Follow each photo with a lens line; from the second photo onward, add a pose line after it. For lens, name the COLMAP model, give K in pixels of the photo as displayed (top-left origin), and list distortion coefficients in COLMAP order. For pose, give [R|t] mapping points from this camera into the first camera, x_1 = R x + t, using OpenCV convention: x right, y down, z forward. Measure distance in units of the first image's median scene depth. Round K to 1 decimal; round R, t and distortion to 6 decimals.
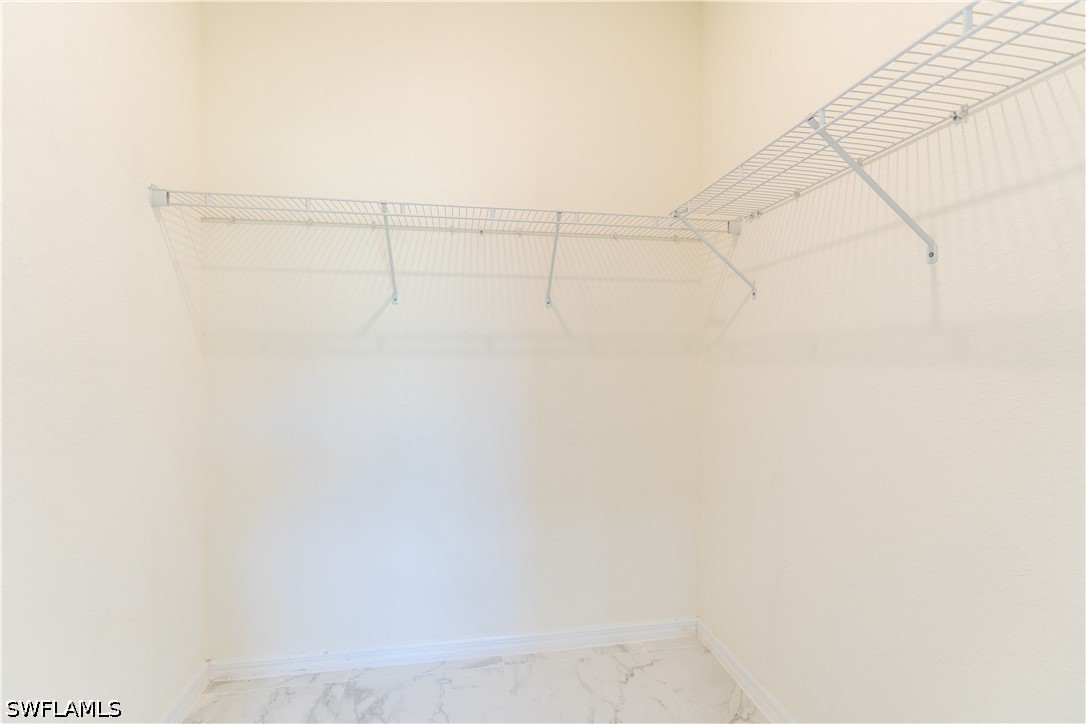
lens RADIAL K [[494.7, 0, 541.0], [0, 494.7, 364.7], [0, 0, 1]] dist [-0.010482, 0.001954]
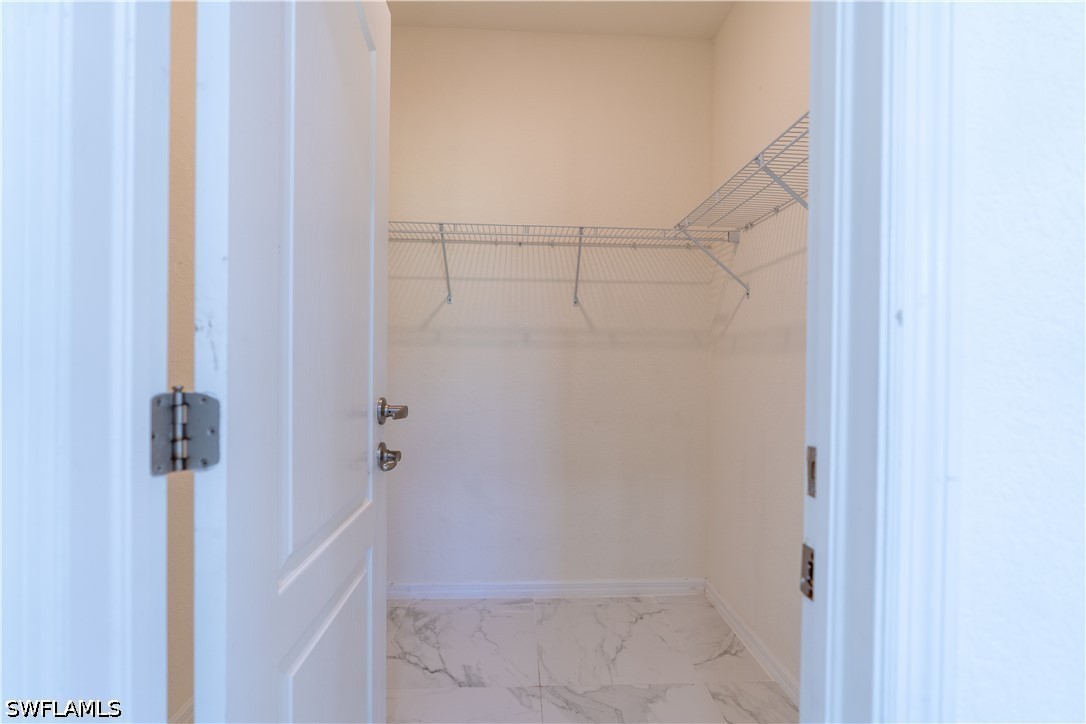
lens RADIAL K [[494.7, 0, 541.0], [0, 494.7, 364.7], [0, 0, 1]] dist [-0.010482, 0.001954]
pose [[0.993481, 0.011176, -0.113447, 0.072607], [-0.011885, 0.999914, -0.005573, 0.033639], [0.113375, 0.006885, 0.993528, -0.197785]]
